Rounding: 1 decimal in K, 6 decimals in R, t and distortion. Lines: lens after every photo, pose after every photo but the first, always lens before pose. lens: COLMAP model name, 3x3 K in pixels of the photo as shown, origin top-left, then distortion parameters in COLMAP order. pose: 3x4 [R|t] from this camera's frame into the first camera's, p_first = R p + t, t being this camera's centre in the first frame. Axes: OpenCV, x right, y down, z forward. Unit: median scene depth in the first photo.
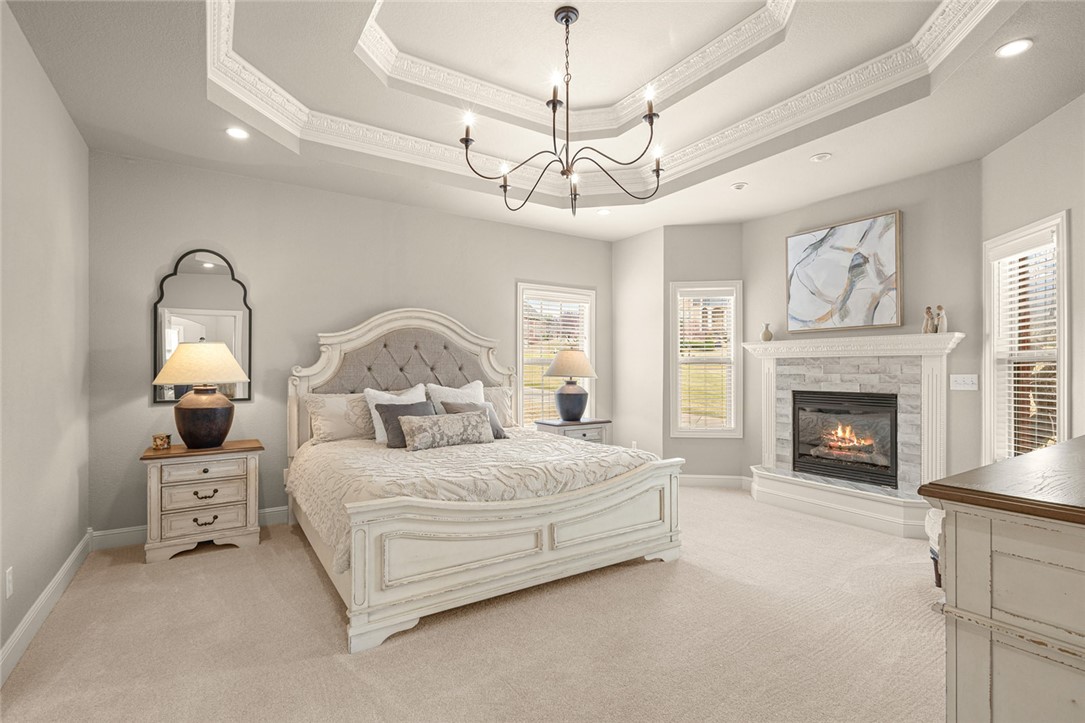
lens RADIAL K [[502.1, 0, 537.9], [0, 502.1, 363.5], [0, 0, 1]] dist [0.002376, 0.000277]
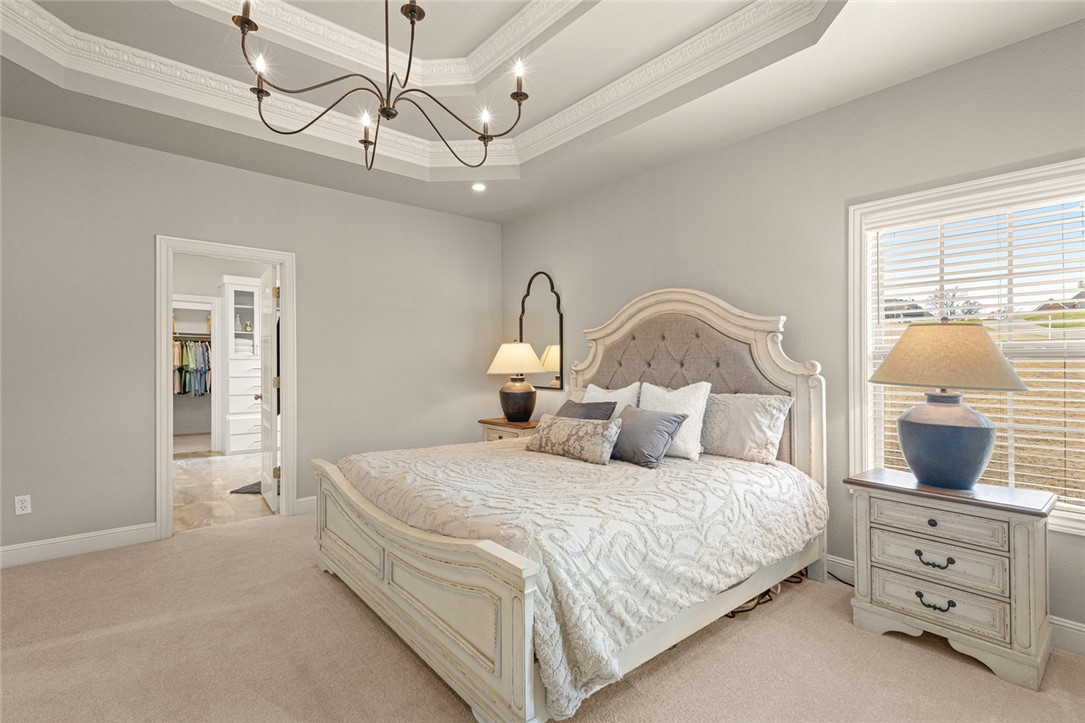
lens RADIAL K [[502.1, 0, 538.2], [0, 502.1, 360.3], [0, 0, 1]] dist [0.002376, 0.000277]
pose [[0.117312, -0.005488, -0.993080, 0.621592], [-0.000903, 0.999984, -0.005633, 0.010167], [0.993095, 0.001558, 0.117305, 0.827401]]
